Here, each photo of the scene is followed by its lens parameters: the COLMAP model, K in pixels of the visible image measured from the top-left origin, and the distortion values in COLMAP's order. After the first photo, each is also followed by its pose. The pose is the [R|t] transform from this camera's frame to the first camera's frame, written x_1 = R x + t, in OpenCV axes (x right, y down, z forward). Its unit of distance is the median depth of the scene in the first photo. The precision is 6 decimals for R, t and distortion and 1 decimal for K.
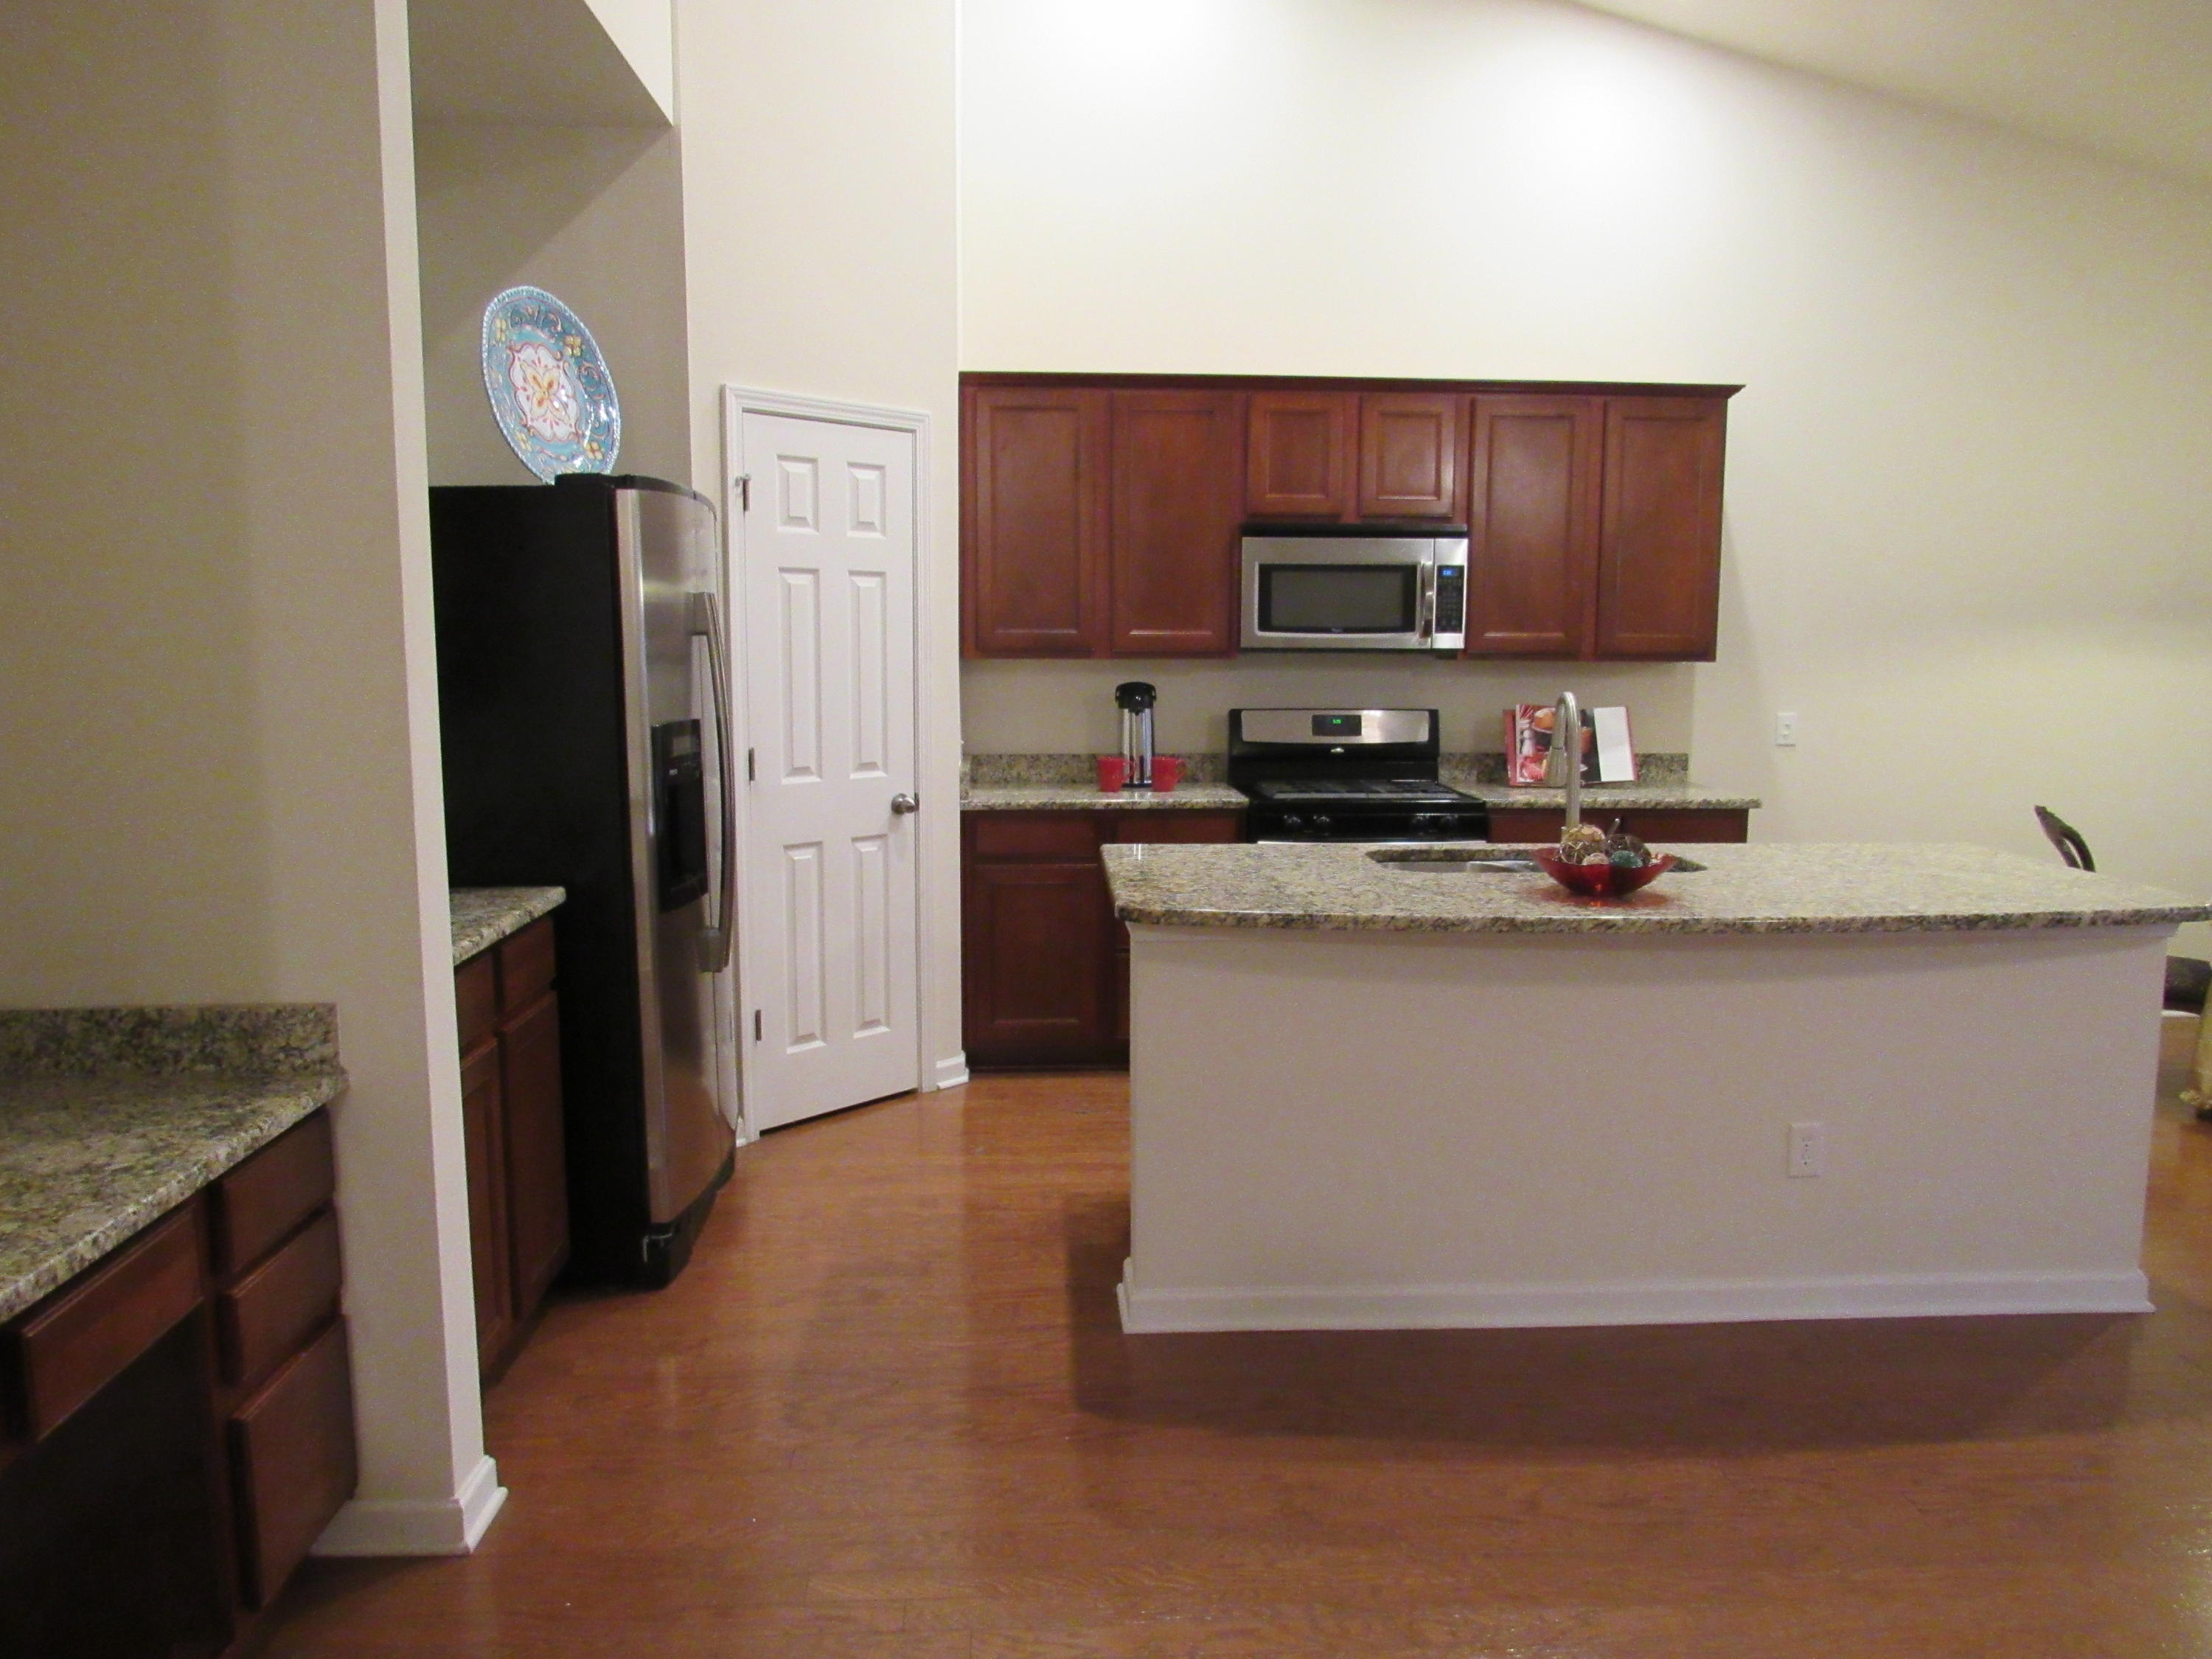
lens RADIAL K [[1587.4, 0, 1118.7], [0, 1587.4, 830.1], [0, 0, 1]] dist [-0.019882, 0.009361]
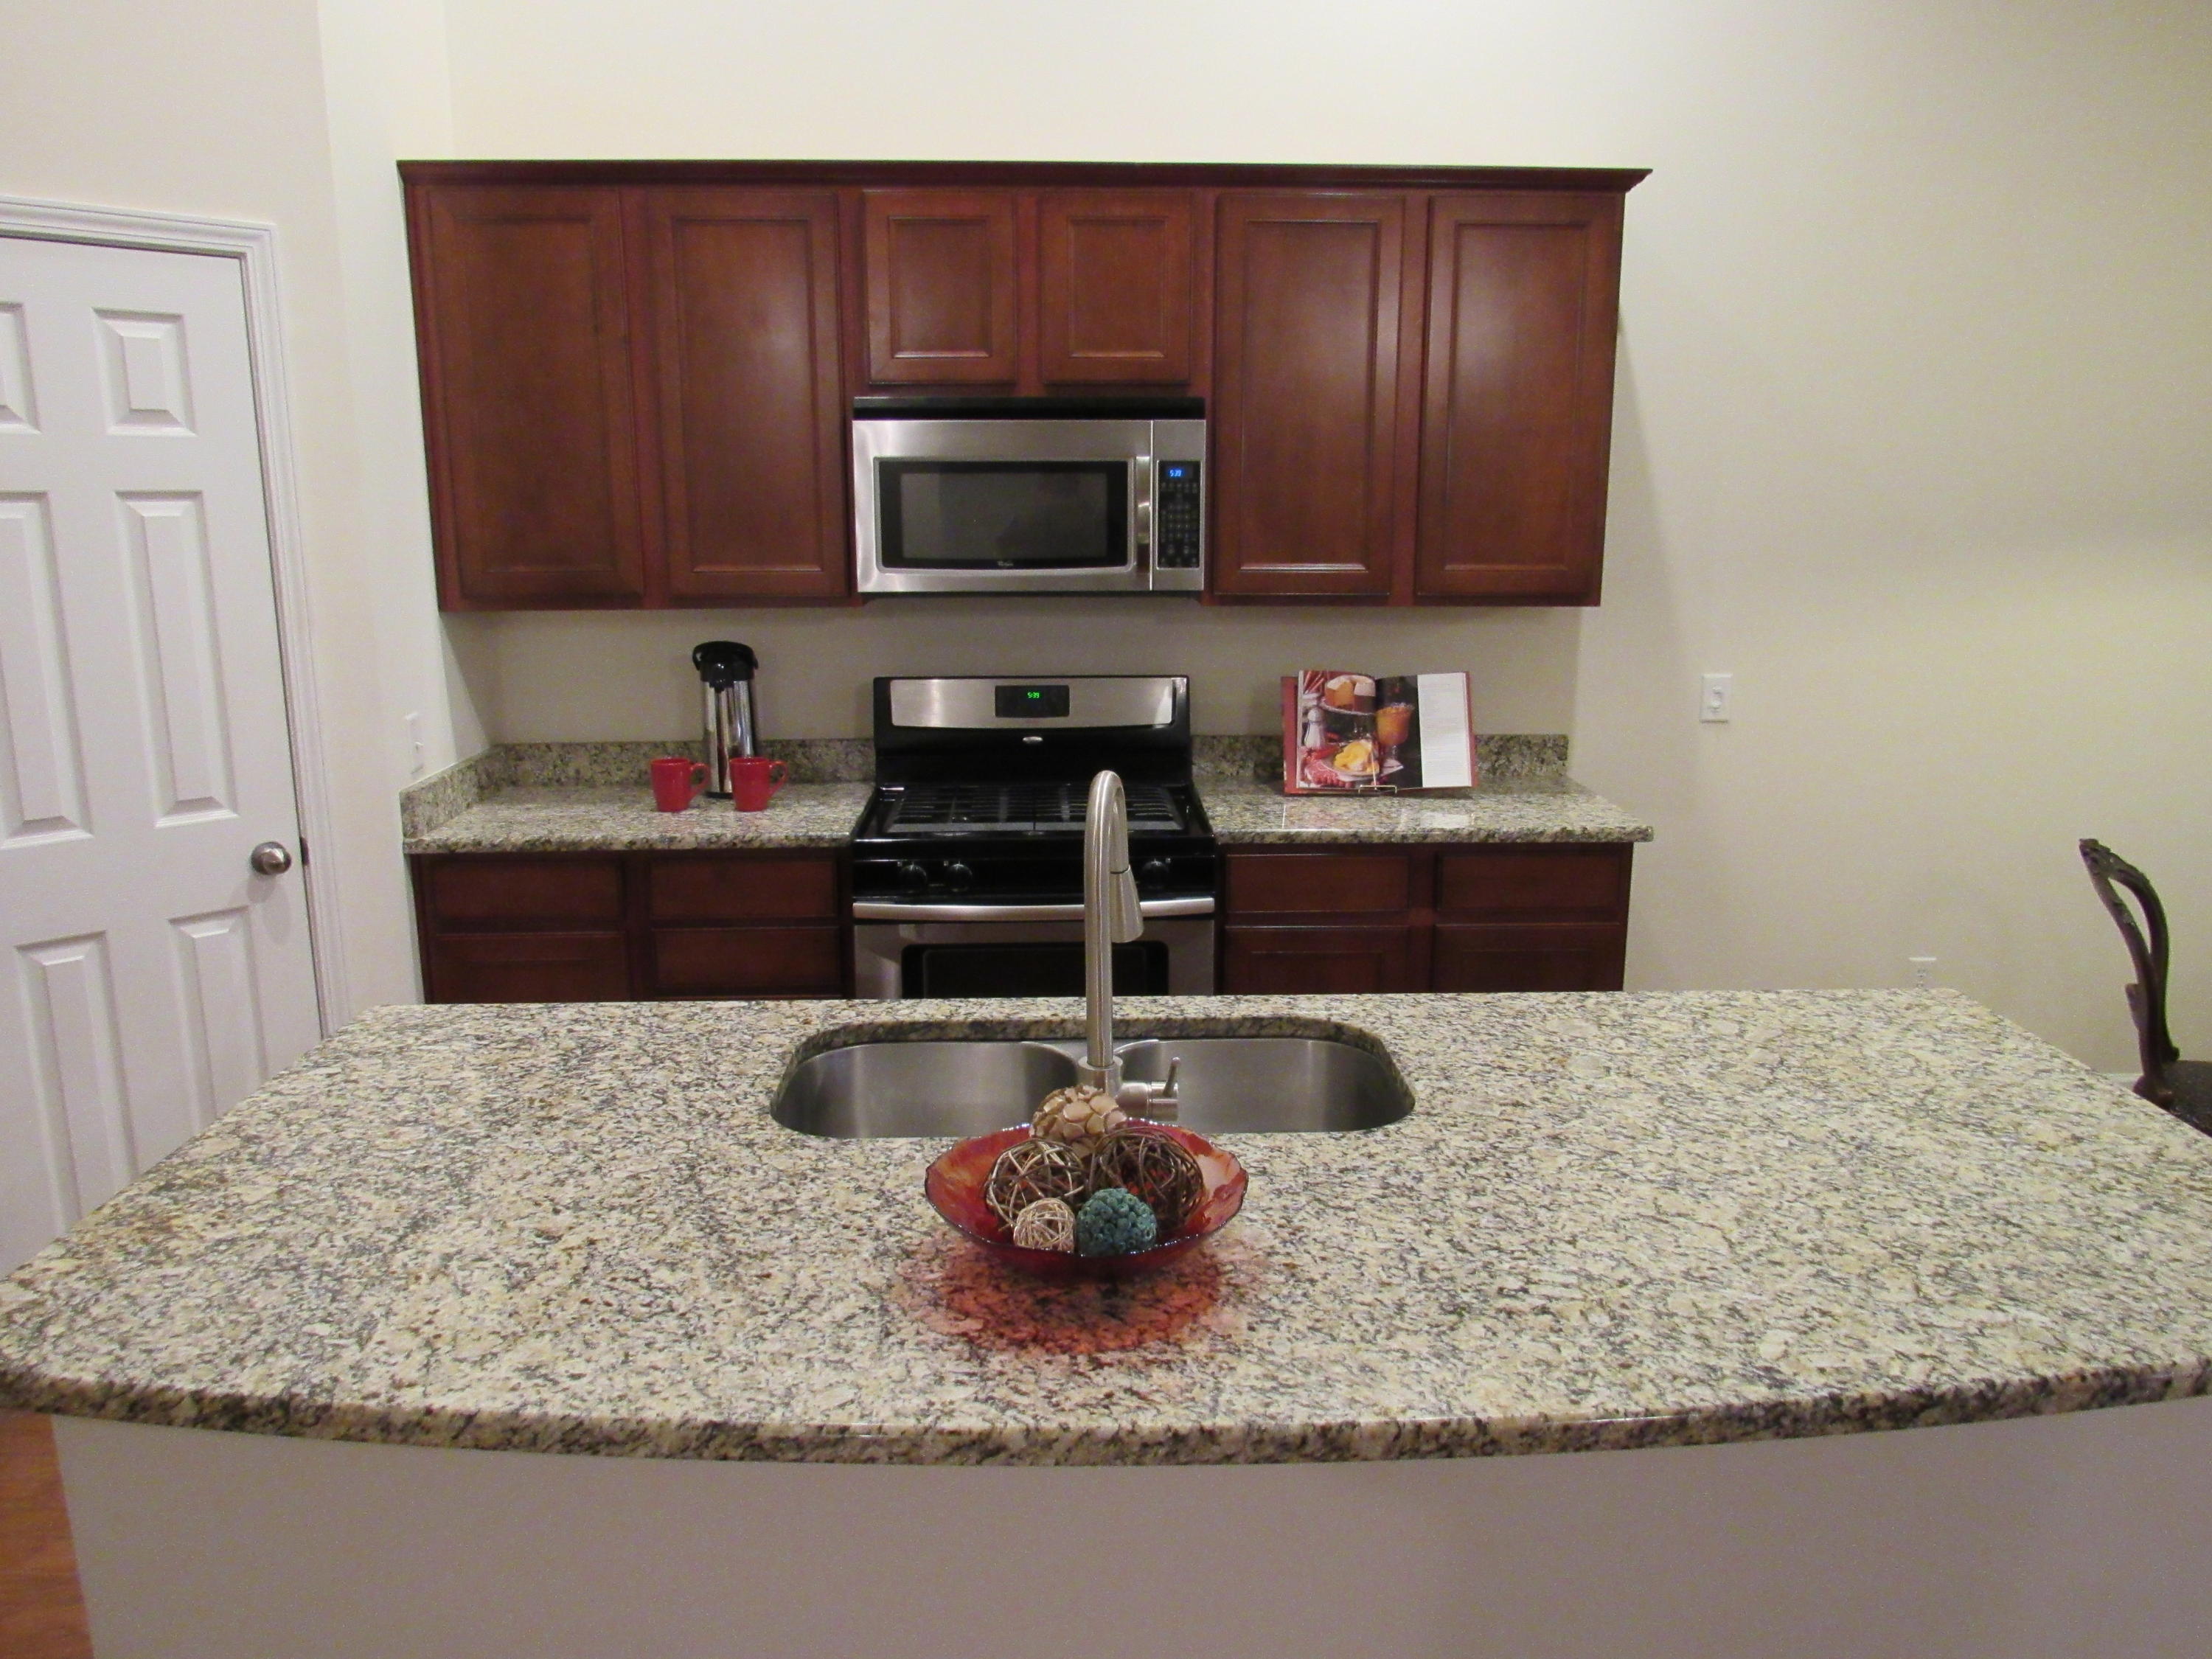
lens RADIAL K [[1587.4, 0, 1118.7], [0, 1587.4, 830.1], [0, 0, 1]] dist [-0.019882, 0.009361]
pose [[0.999662, -0.001259, -0.025979, 0.200828], [0.003646, 0.995749, 0.092037, -0.077200], [0.025752, -0.092101, 0.995417, 0.342580]]
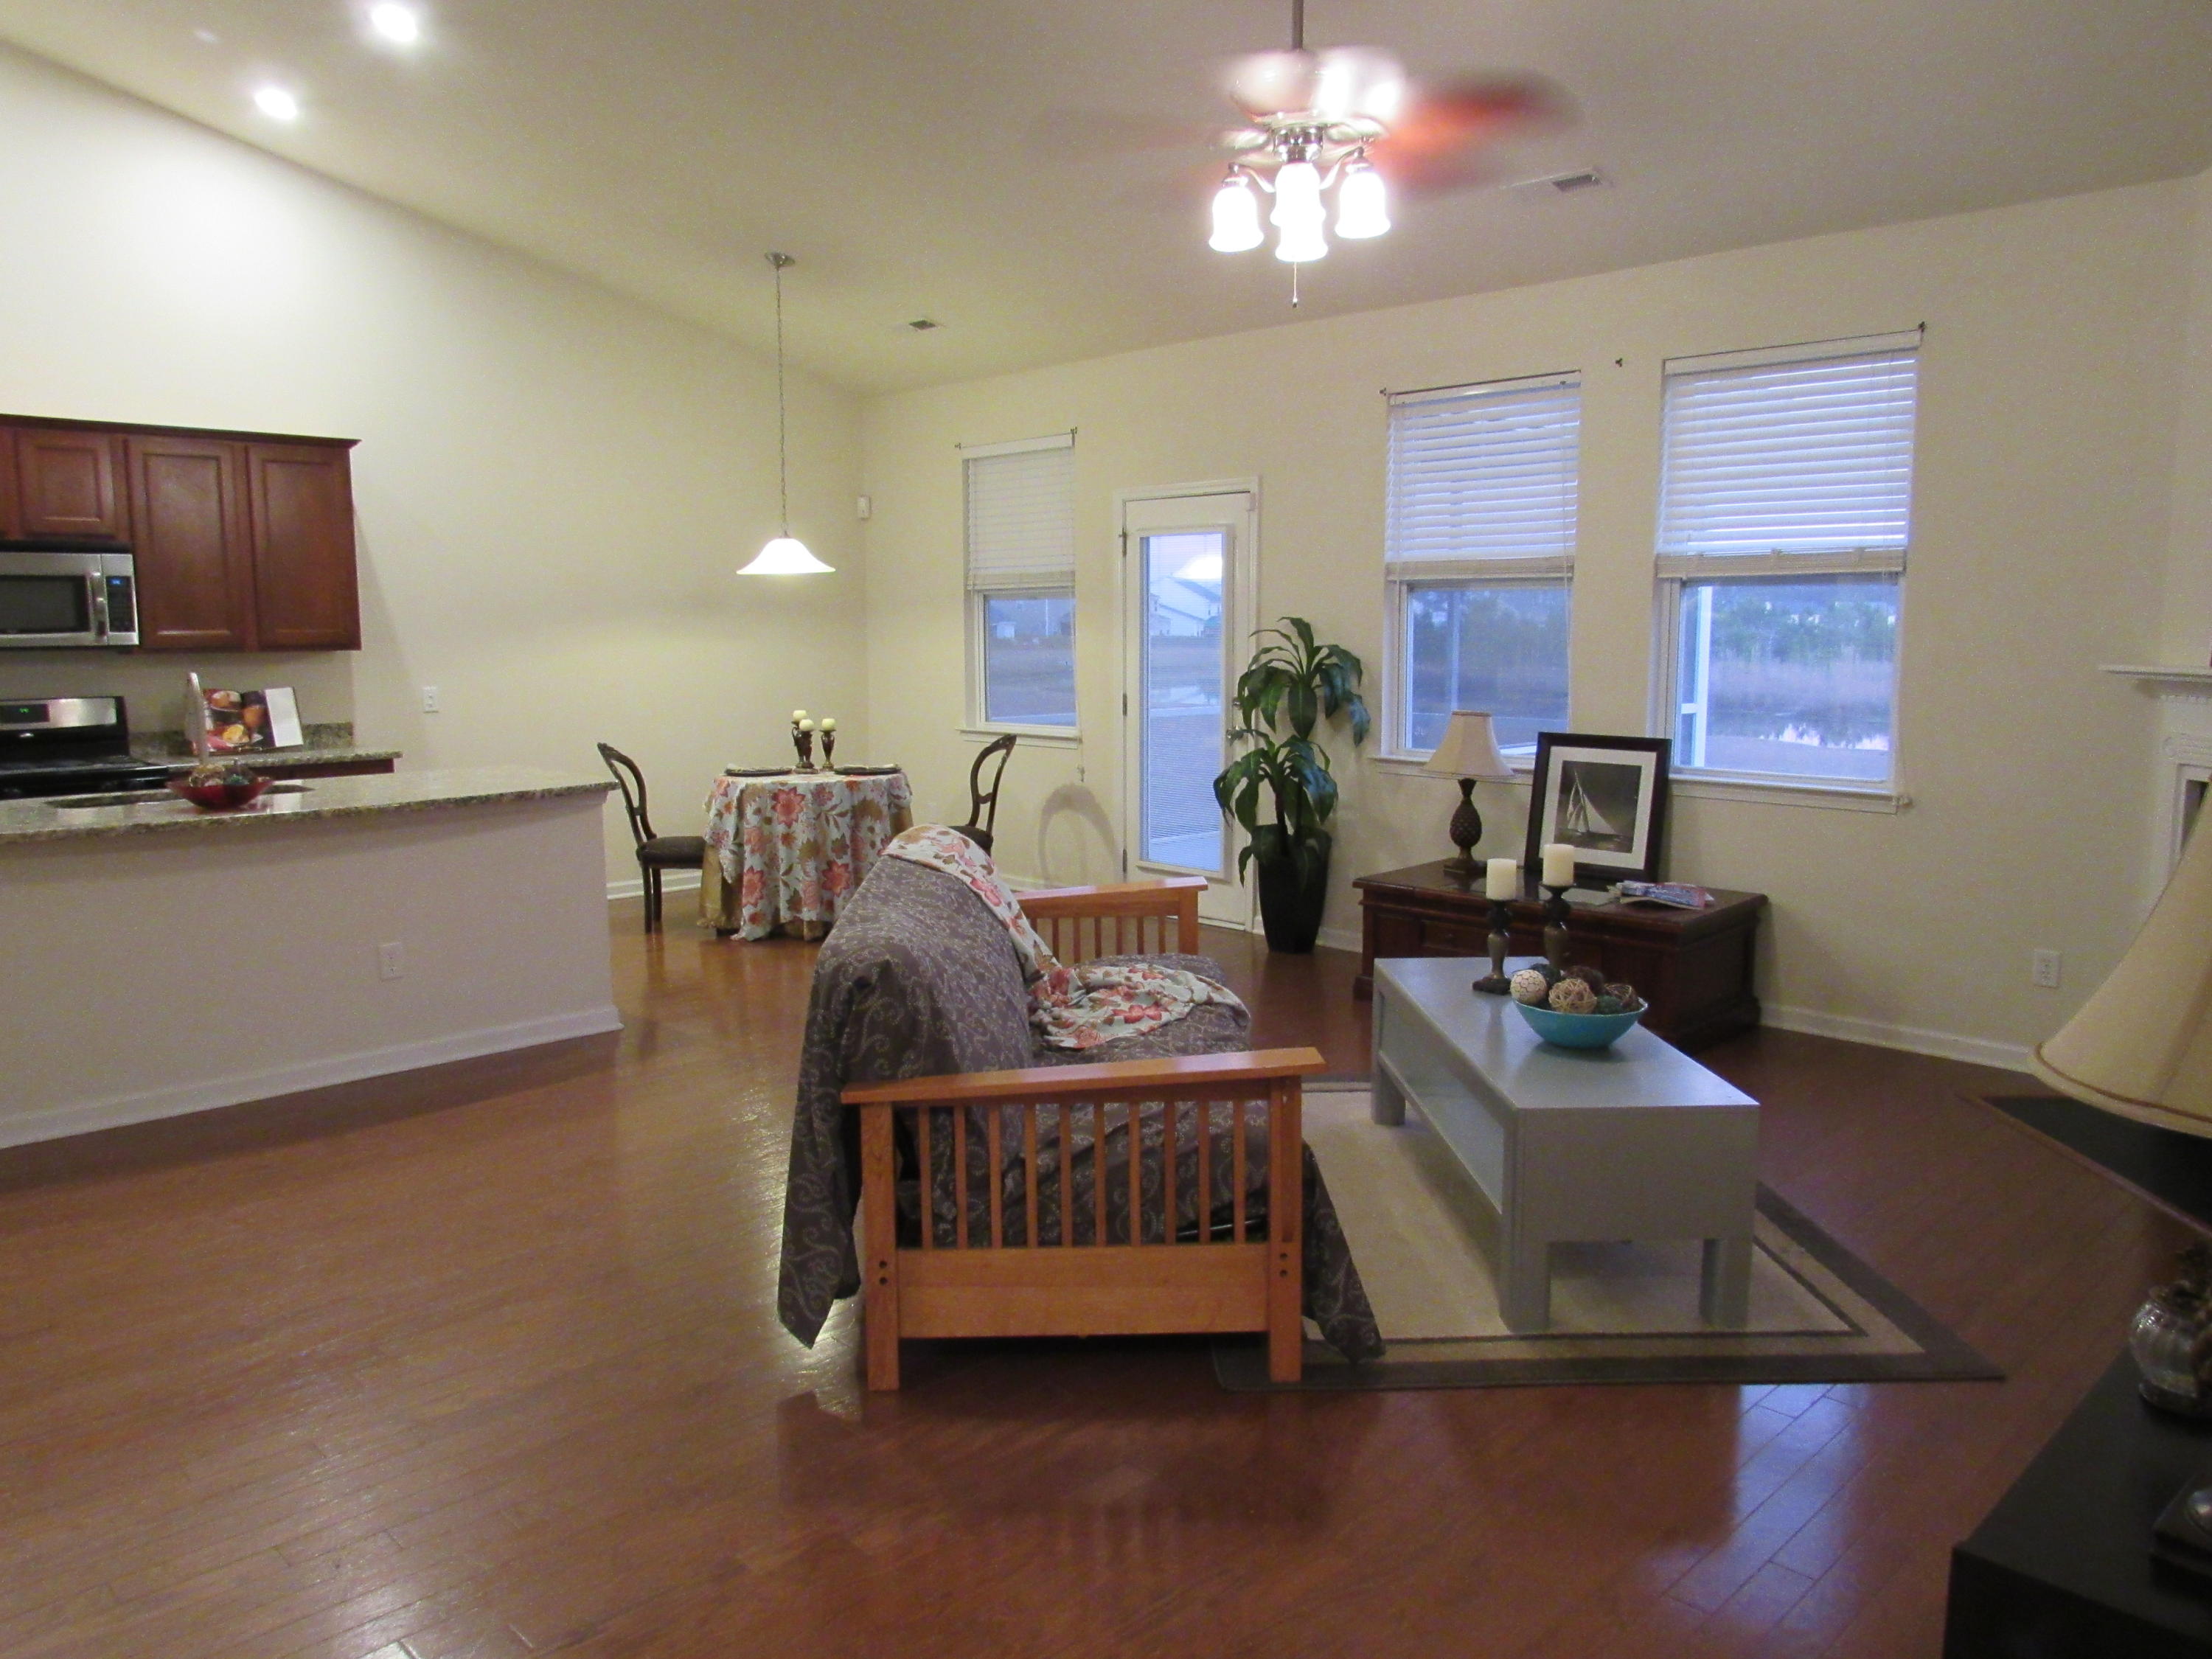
lens RADIAL K [[1596.9, 0, 1102.2], [0, 1596.9, 822.5], [0, 0, 1]] dist [-0.018930, 0.003024]
pose [[0.760959, -0.091978, 0.642247, -0.013989], [0.093115, 0.995135, 0.032189, 0.051851], [-0.642083, 0.035308, 0.765821, -0.406373]]
